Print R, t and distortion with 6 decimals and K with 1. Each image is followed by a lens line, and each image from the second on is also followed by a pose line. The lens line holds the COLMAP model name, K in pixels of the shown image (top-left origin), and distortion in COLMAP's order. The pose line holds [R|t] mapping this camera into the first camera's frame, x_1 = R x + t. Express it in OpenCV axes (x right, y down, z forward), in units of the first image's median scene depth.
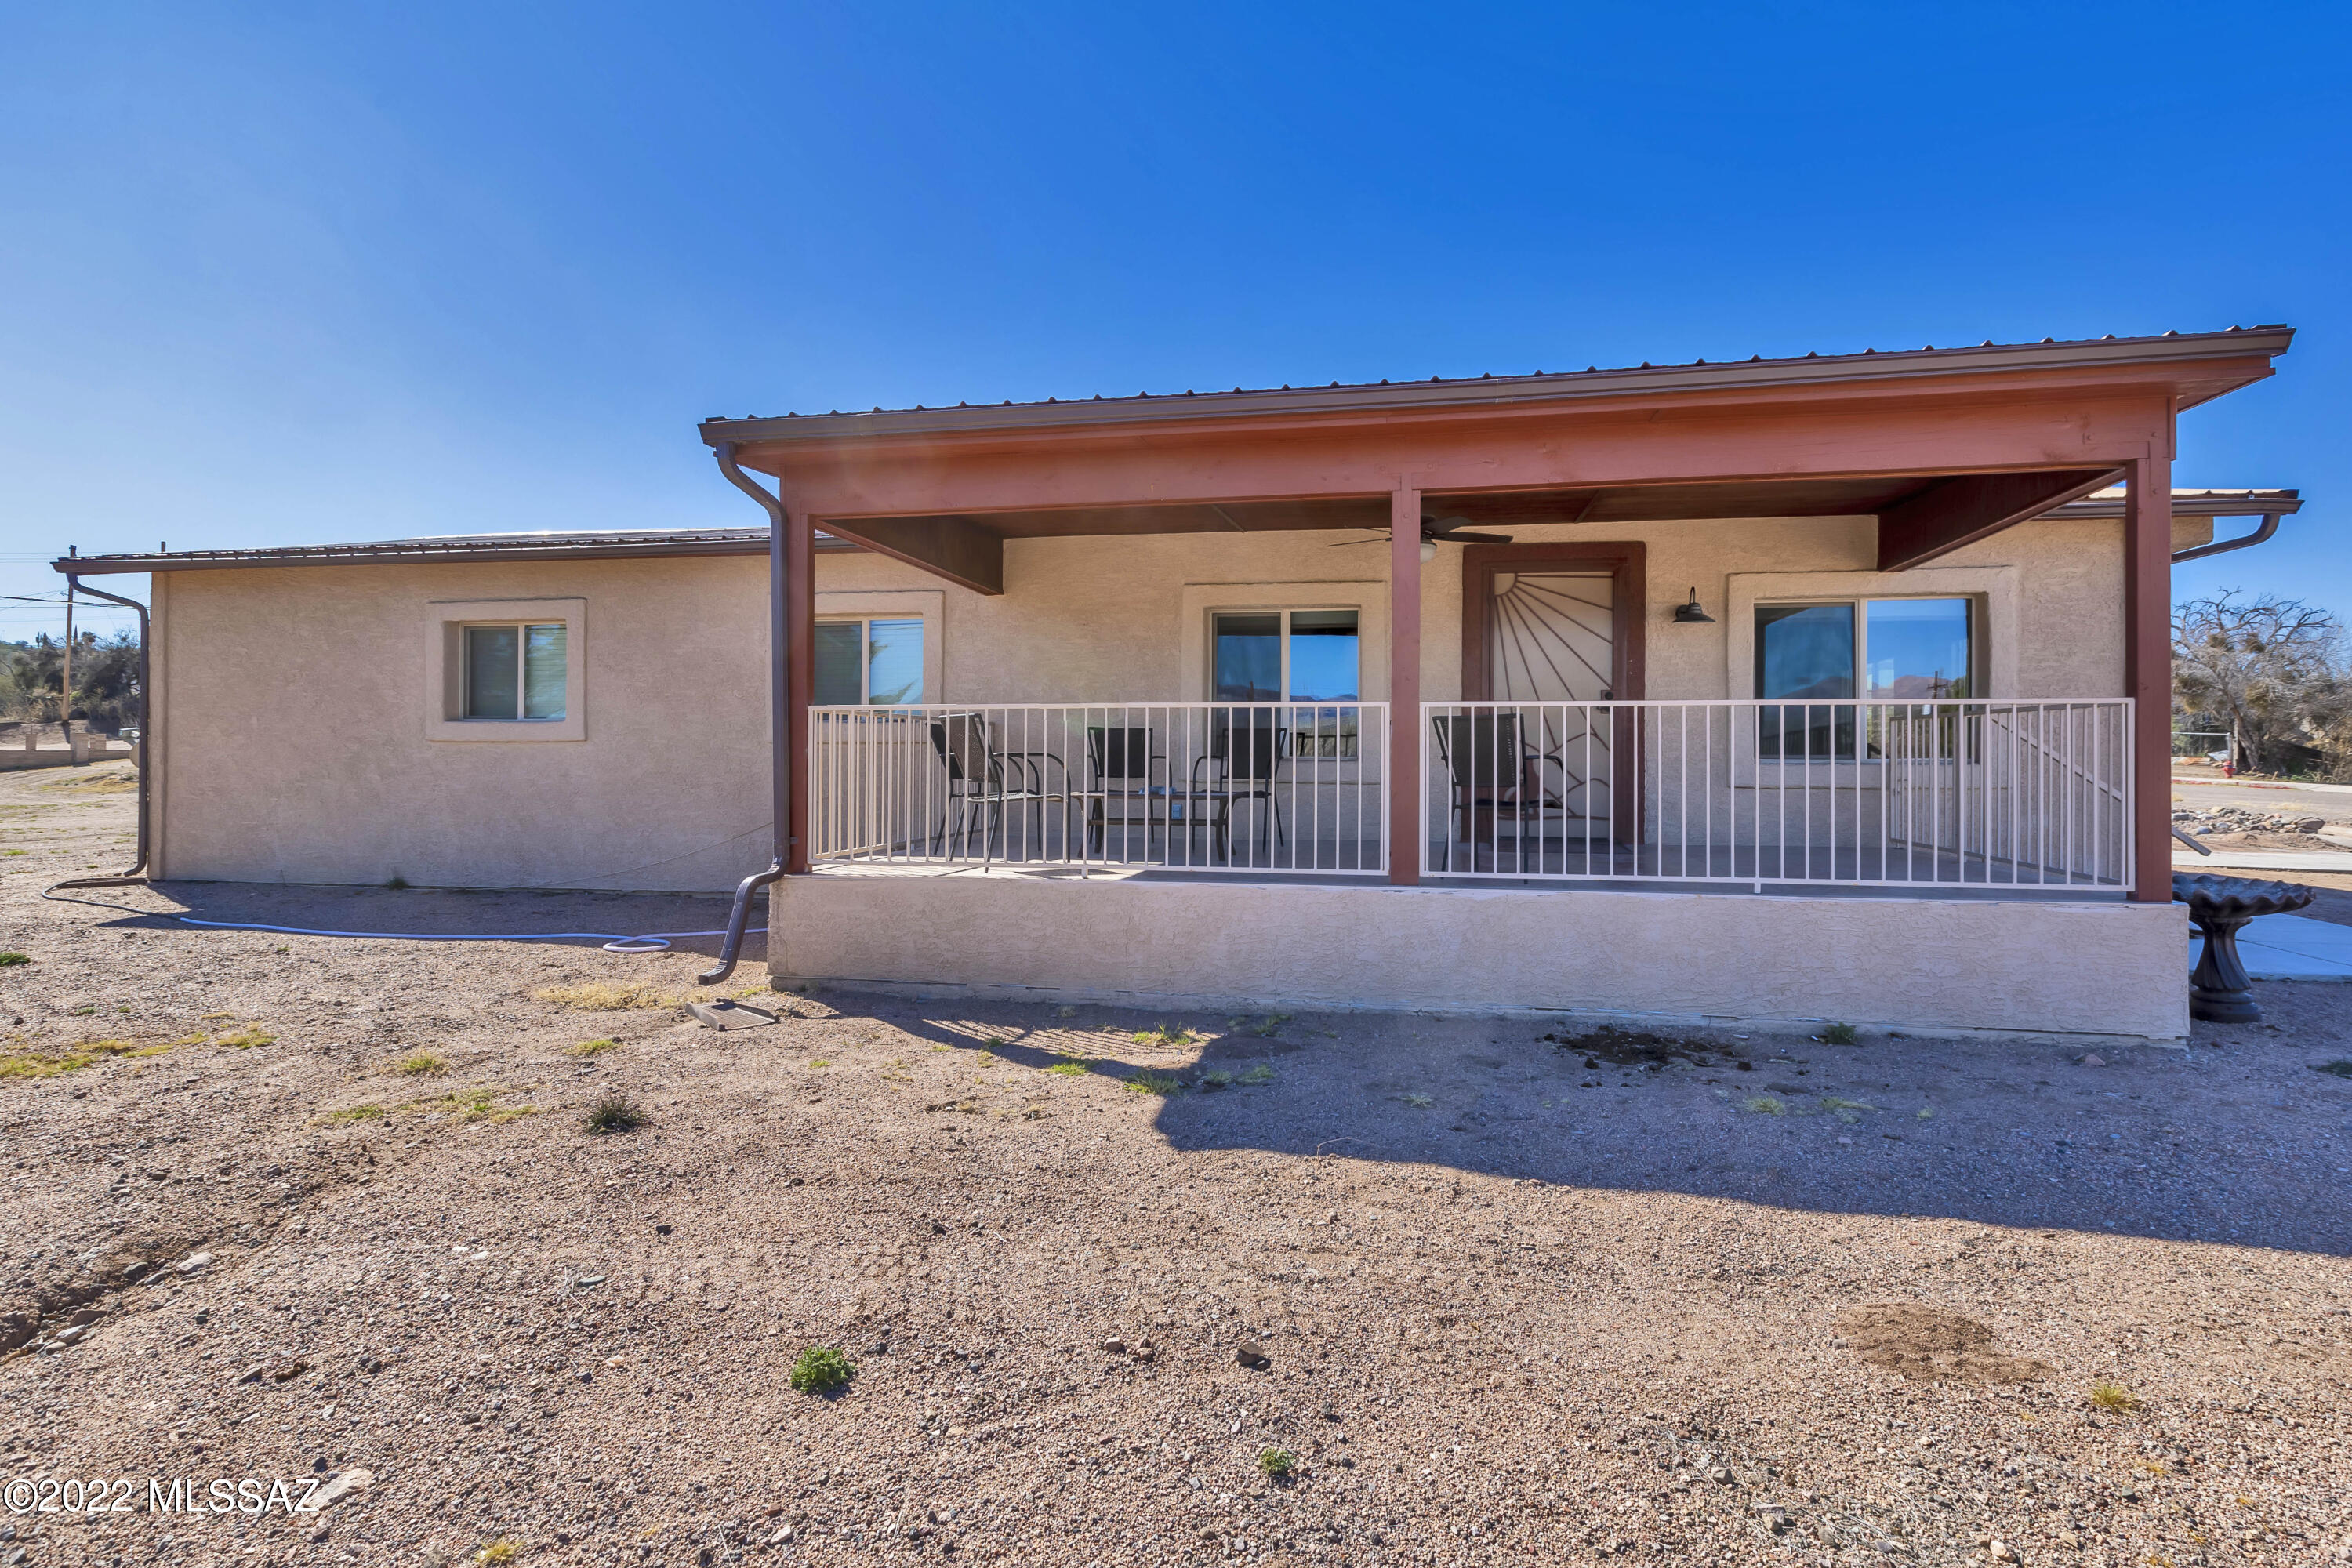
lens RADIAL K [[1169.7, 0, 1222.7], [0, 1169.7, 752.2], [0, 0, 1]] dist [0.008764, -0.000315]
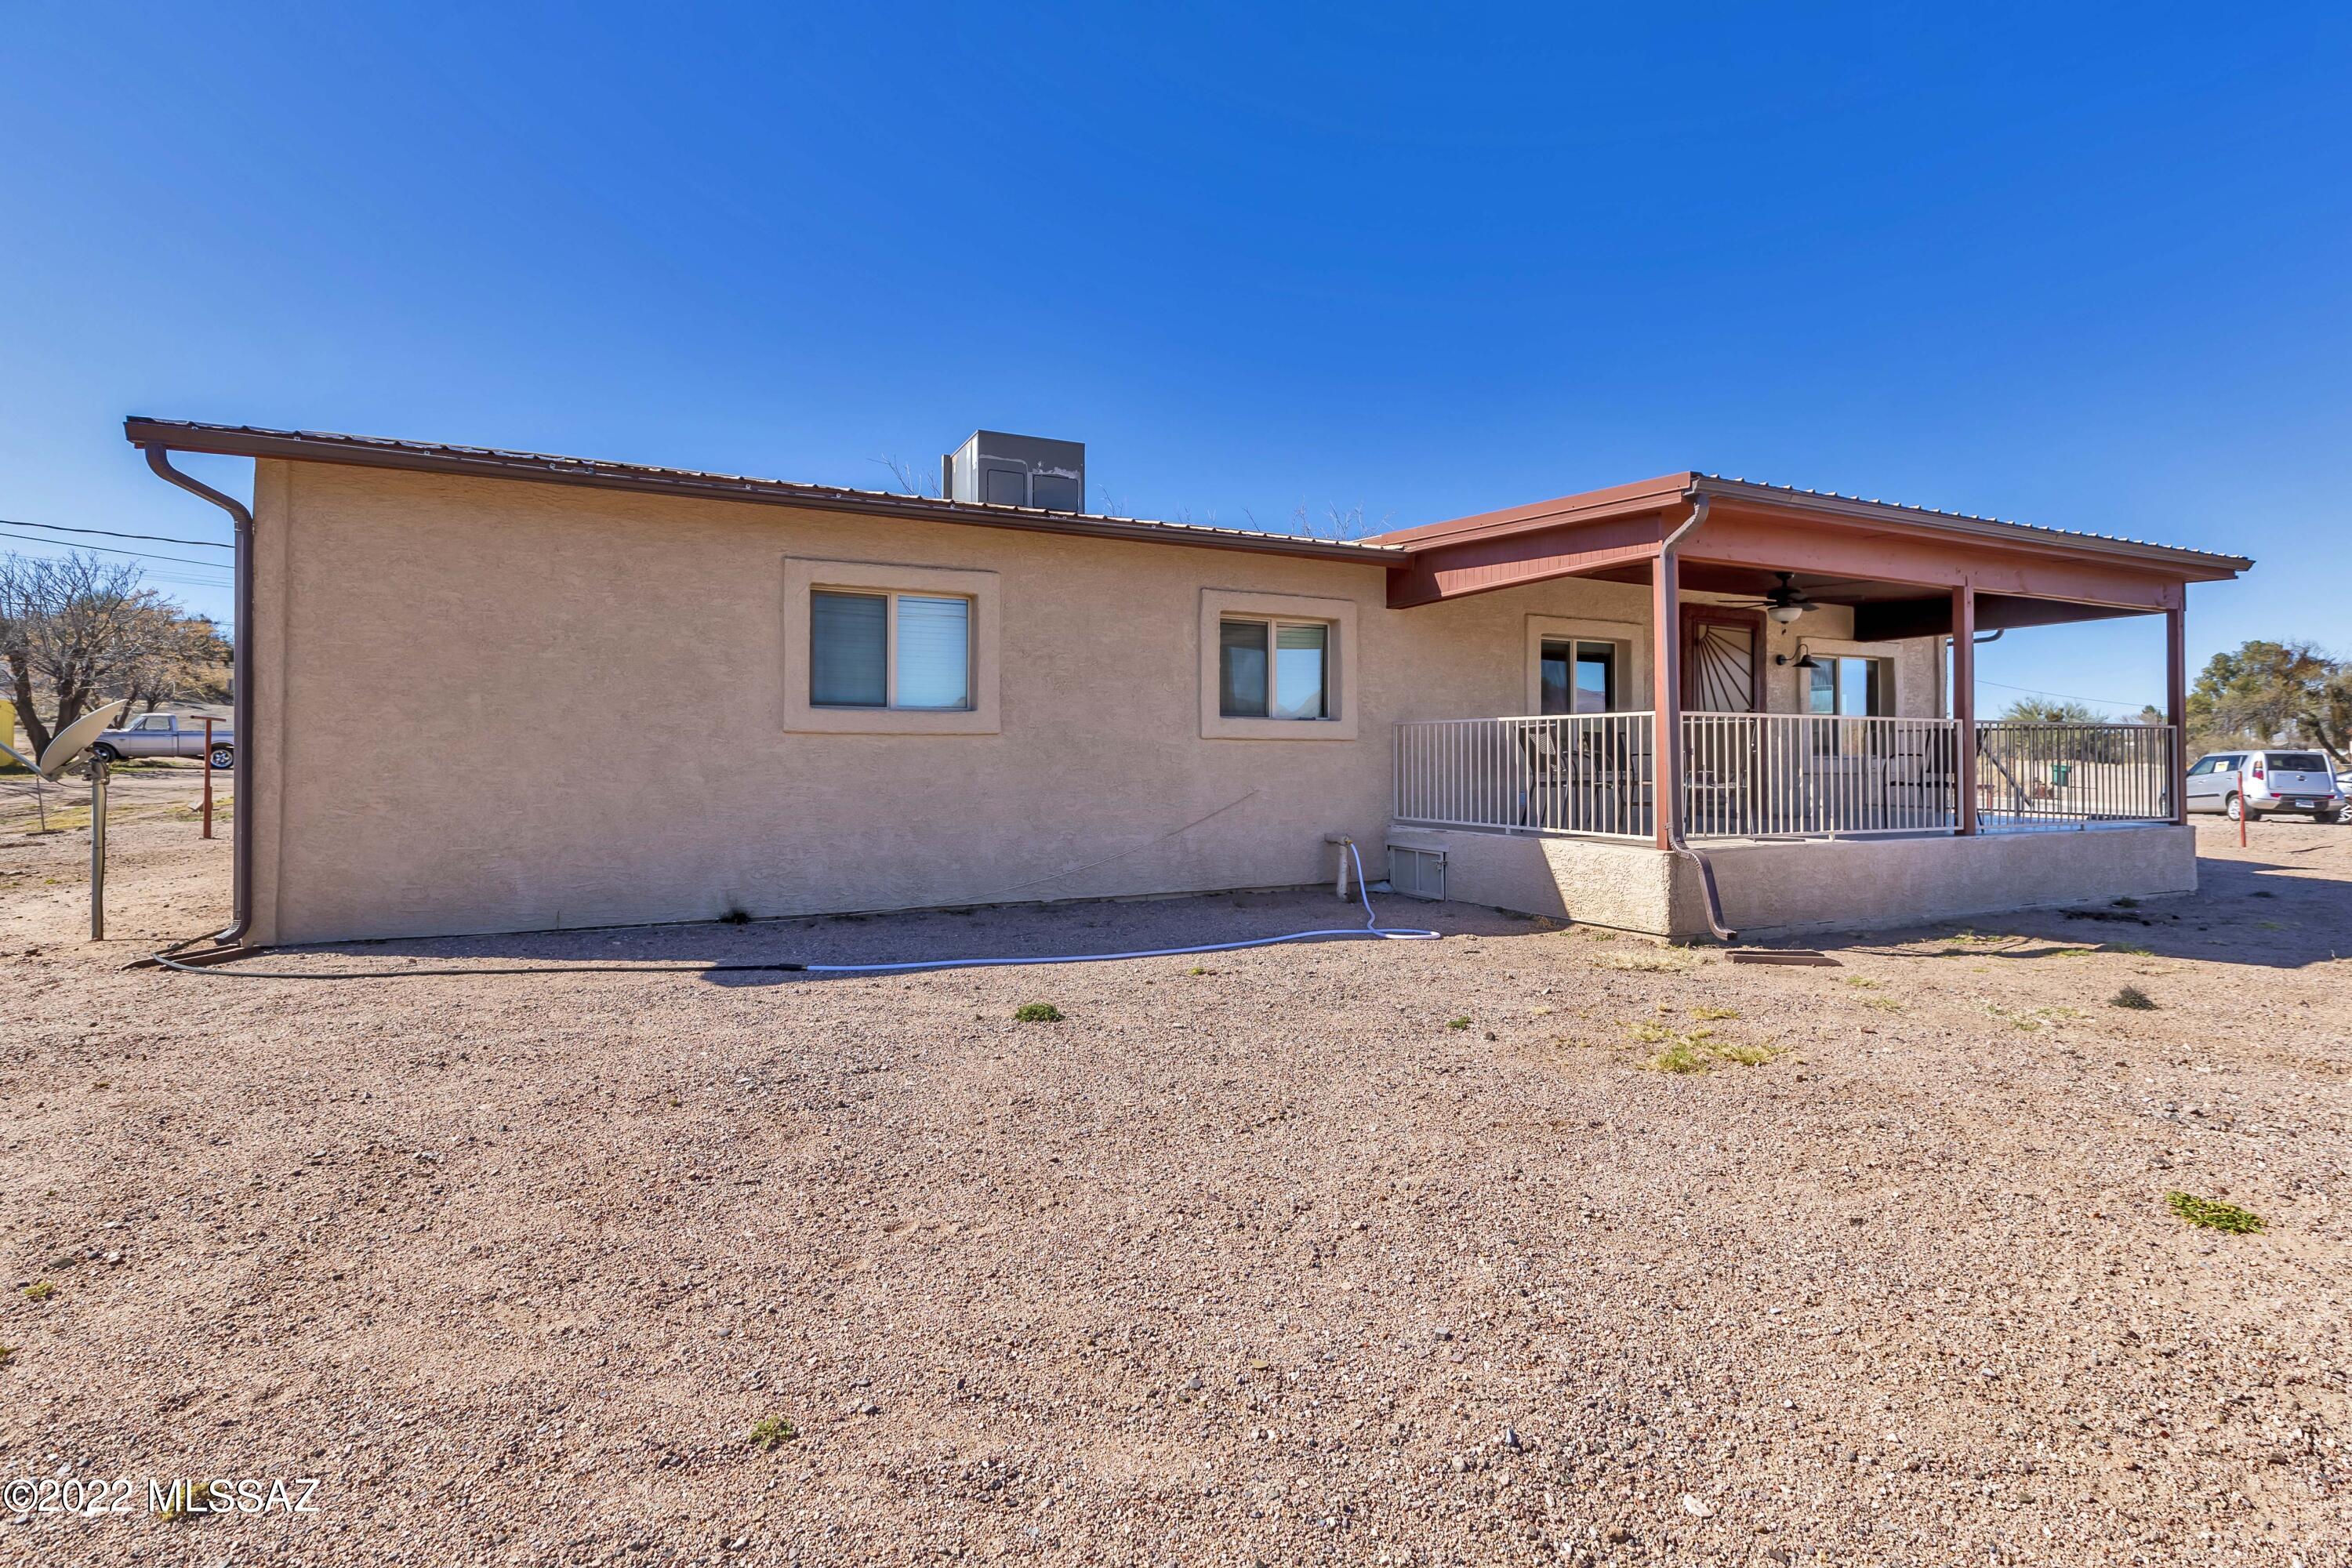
lens RADIAL K [[1149.1, 0, 1171.6], [0, 1149.1, 738.4], [0, 0, 1]] dist [0.001878, 0.000184]
pose [[0.800906, 0.009035, 0.598721, -0.951732], [-0.003657, 0.999941, -0.010197, 0.001683], [-0.598778, 0.005977, 0.800893, 0.230441]]
